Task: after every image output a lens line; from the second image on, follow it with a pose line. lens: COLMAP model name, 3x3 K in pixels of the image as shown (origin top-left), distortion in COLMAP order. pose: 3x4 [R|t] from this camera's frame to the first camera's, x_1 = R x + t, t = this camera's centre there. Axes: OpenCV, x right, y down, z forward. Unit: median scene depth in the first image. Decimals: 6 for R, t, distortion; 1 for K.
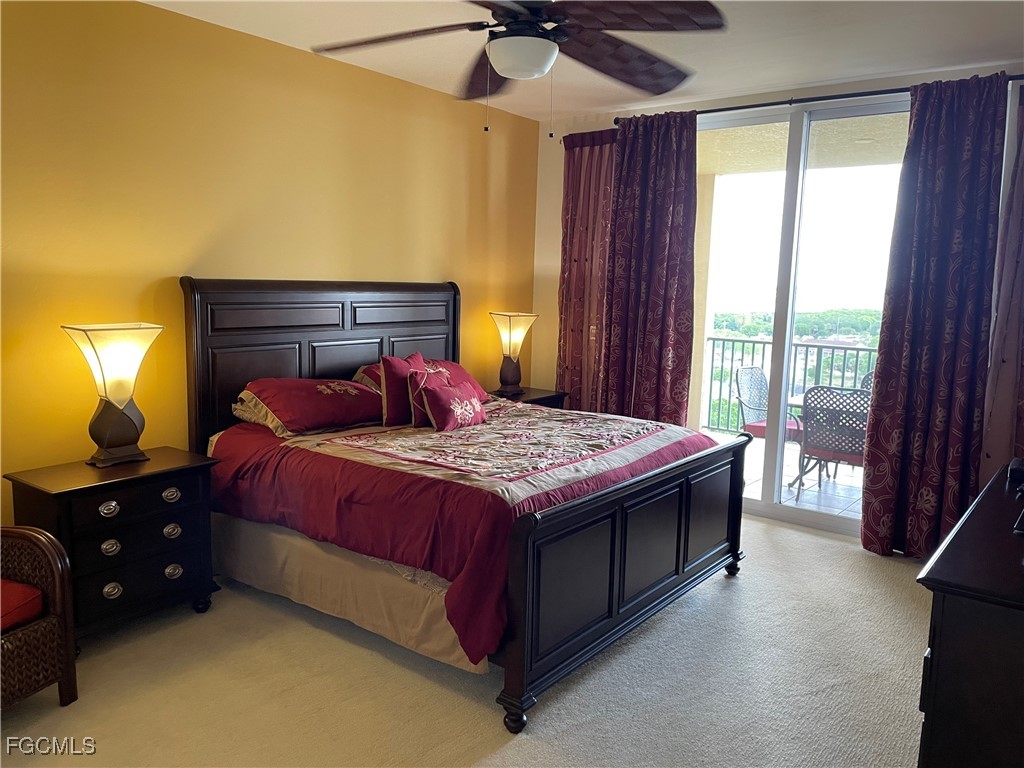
lens RADIAL K [[771.1, 0, 509.5], [0, 771.1, 388.7], [0, 0, 1]] dist [0.051363, -0.083039]
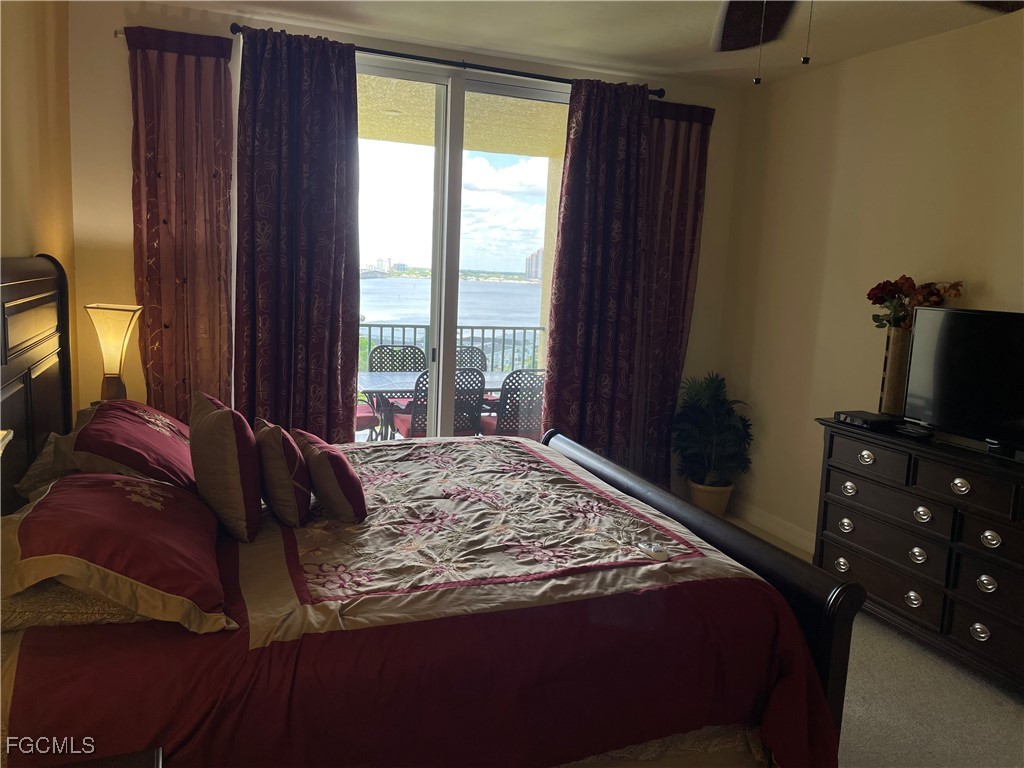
lens RADIAL K [[771.1, 0, 513.3], [0, 771.1, 379.8], [0, 0, 1]] dist [0.051363, -0.083039]
pose [[0.504959, -0.123439, 0.854271, -0.440054], [0.090170, 0.991850, 0.090020, -0.079062], [-0.858421, 0.031574, 0.511974, 0.497985]]
